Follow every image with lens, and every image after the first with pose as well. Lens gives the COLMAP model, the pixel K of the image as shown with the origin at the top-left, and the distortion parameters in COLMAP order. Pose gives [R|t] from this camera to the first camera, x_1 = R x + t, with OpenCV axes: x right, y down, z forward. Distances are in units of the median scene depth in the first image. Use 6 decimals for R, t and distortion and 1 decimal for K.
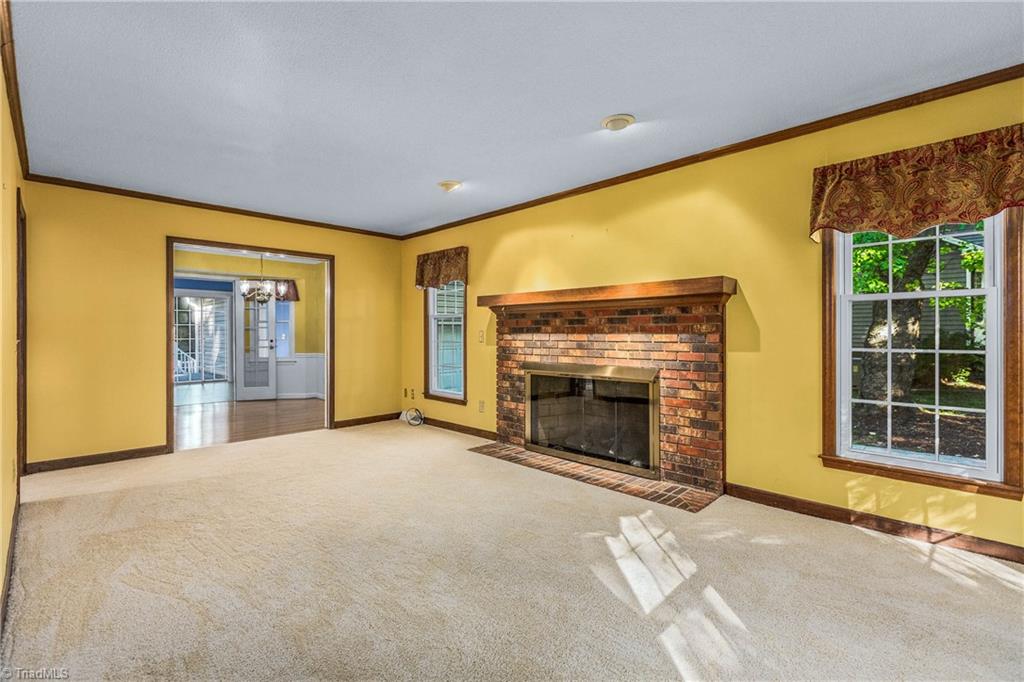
lens RADIAL K [[461.7, 0, 510.6], [0, 461.7, 332.9], [0, 0, 1]] dist [0.001272, -0.000239]
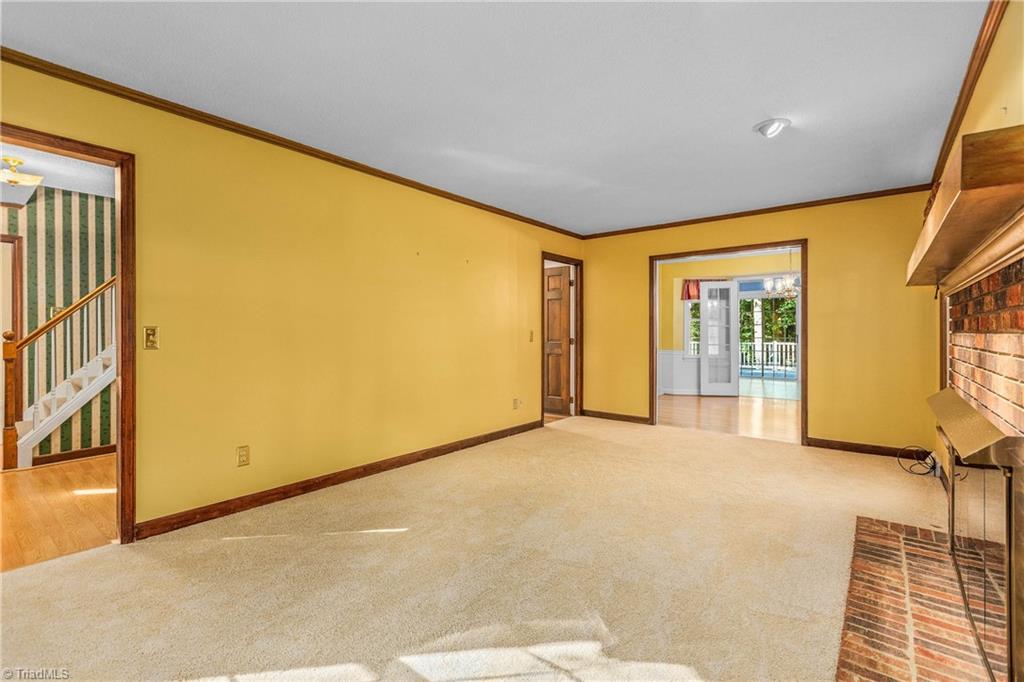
lens RADIAL K [[461.7, 0, 510.6], [0, 461.7, 332.9], [0, 0, 1]] dist [0.001272, -0.000239]
pose [[0.101566, 0.000832, -0.994828, 0.558127], [0.000721, 0.999999, 0.000910, 0.003153], [0.994829, -0.000810, 0.101565, 0.537039]]
